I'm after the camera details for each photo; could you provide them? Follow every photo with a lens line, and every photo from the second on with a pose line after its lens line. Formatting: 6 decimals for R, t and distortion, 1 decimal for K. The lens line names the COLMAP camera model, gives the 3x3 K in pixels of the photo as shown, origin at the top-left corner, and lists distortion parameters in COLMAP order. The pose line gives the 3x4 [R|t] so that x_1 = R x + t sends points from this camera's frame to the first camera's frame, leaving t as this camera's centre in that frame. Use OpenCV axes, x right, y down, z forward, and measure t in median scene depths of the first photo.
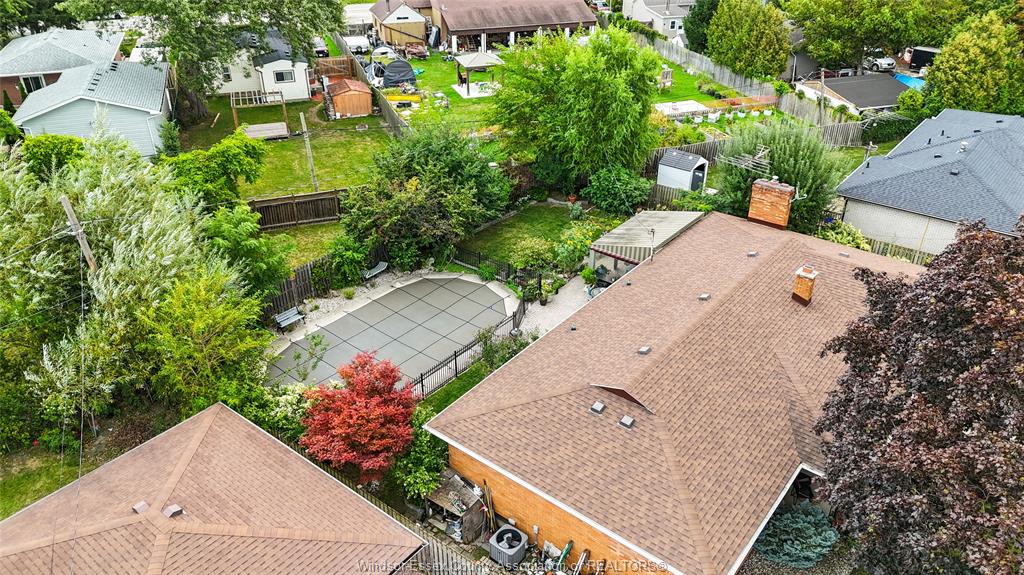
lens RADIAL K [[744.8, 0, 512.0], [0, 744.8, 287.5], [0, 0, 1]] dist [0.079329, -0.082530]
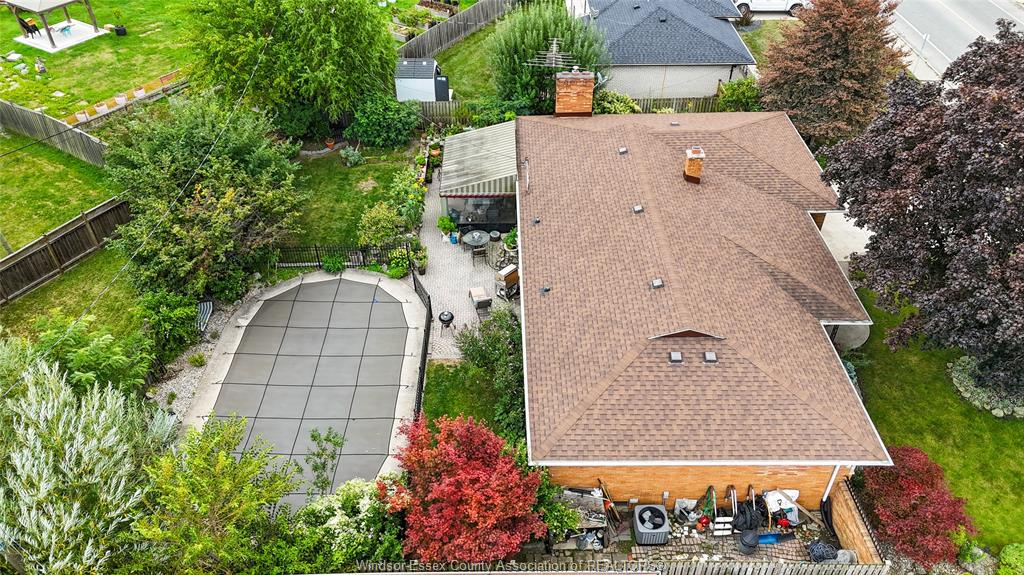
lens RADIAL K [[744.8, 0, 512.0], [0, 744.8, 287.5], [0, 0, 1]] dist [0.079329, -0.082530]
pose [[0.779046, -0.401949, 0.481170, -0.303641], [0.317211, 0.914675, 0.250494, -0.147946], [-0.540800, -0.042514, 0.840076, 0.178453]]
